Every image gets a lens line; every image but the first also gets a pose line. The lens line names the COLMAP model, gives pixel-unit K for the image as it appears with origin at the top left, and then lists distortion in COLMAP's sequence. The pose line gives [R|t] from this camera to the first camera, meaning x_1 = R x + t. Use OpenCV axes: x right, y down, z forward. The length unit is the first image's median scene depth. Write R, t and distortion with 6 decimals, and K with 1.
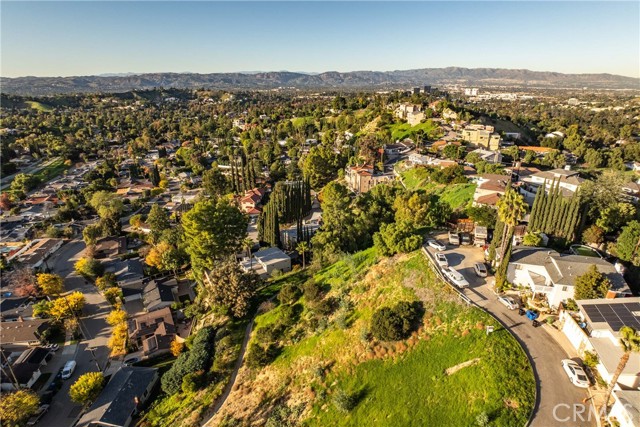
lens RADIAL K [[351.9, 0, 319.5], [0, 351.9, 217.3], [0, 0, 1]] dist [-0.072300, 0.021297]
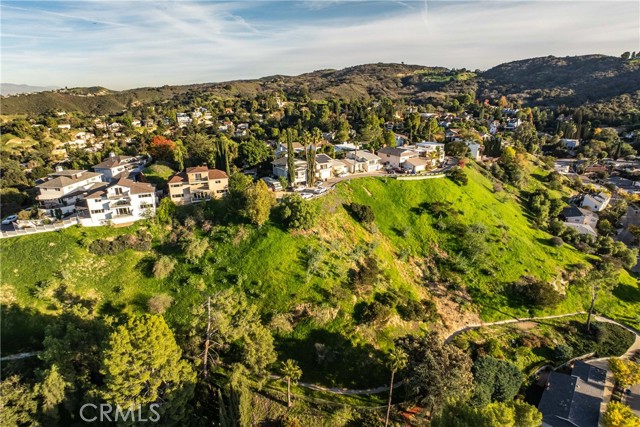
lens RADIAL K [[351.9, 0, 325.2], [0, 351.9, 212.0], [0, 0, 1]] dist [-0.072300, 0.021297]
pose [[-0.788084, -0.193684, 0.584303, -0.369431], [0.228263, 0.789587, 0.569604, -0.411600], [-0.571681, 0.582271, -0.578050, 1.204973]]
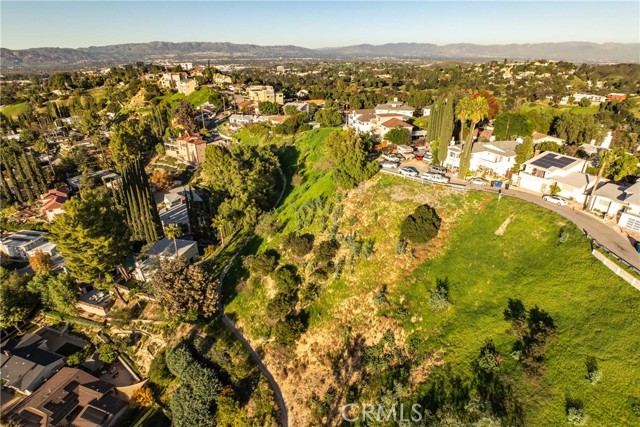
lens RADIAL K [[351.9, 0, 321.0], [0, 351.9, 219.2], [0, 0, 1]] dist [-0.072300, 0.021297]
pose [[0.730249, -0.290574, 0.618307, -0.419313], [0.248962, 0.955992, 0.155235, 0.011431], [-0.636204, 0.040575, 0.770453, 0.190030]]
